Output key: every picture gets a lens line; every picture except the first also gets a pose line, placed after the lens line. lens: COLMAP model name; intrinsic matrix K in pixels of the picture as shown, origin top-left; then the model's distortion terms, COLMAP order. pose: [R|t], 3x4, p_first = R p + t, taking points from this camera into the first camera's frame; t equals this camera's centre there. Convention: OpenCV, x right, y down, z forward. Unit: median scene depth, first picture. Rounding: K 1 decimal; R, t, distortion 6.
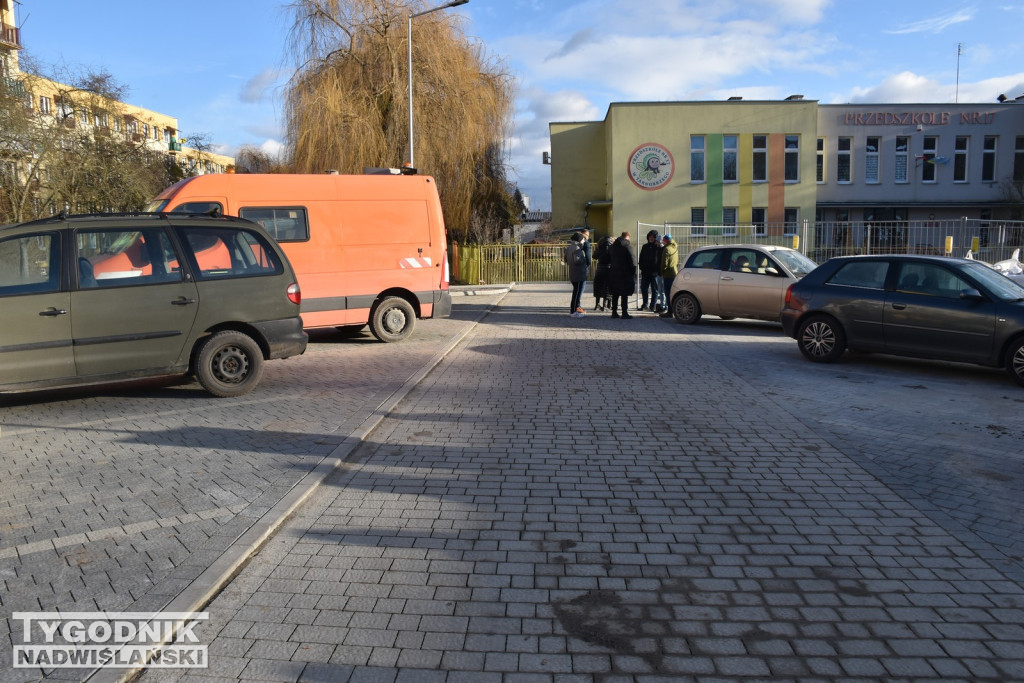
lens RADIAL K [[801.2, 0, 496.5], [0, 801.2, 353.4], [0, 0, 1]] dist [-0.150708, 0.107874]
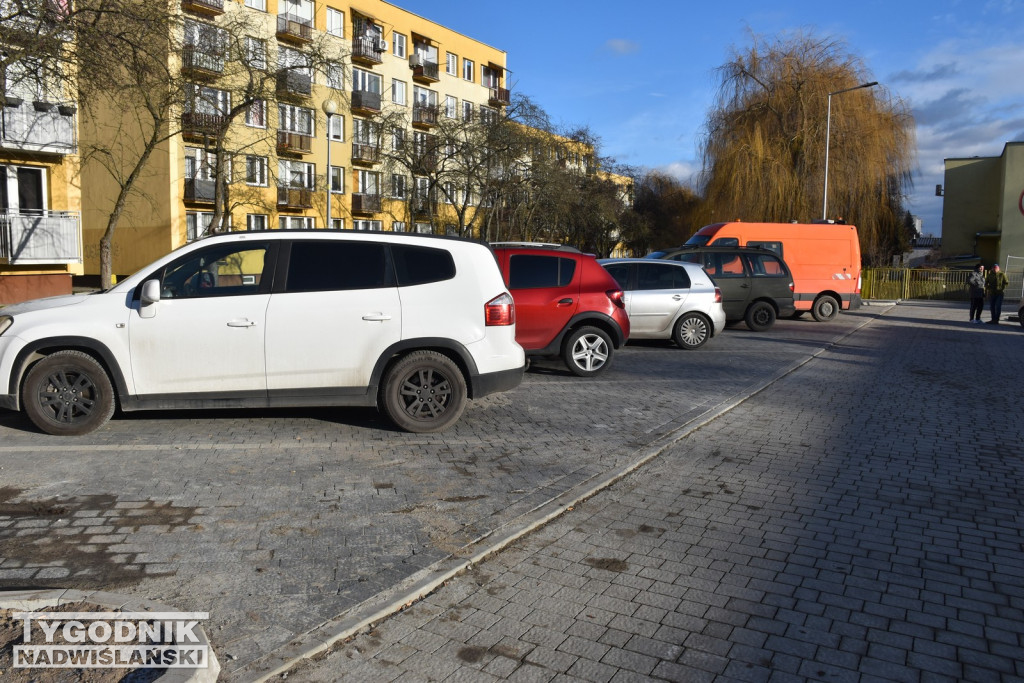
lens RADIAL K [[801.2, 0, 496.5], [0, 801.2, 353.4], [0, 0, 1]] dist [-0.150708, 0.107874]
pose [[0.896722, 0.078538, -0.435569, -0.009622], [-0.086597, 0.996242, 0.001354, 0.045997], [0.434039, 0.036505, 0.900154, -0.335159]]
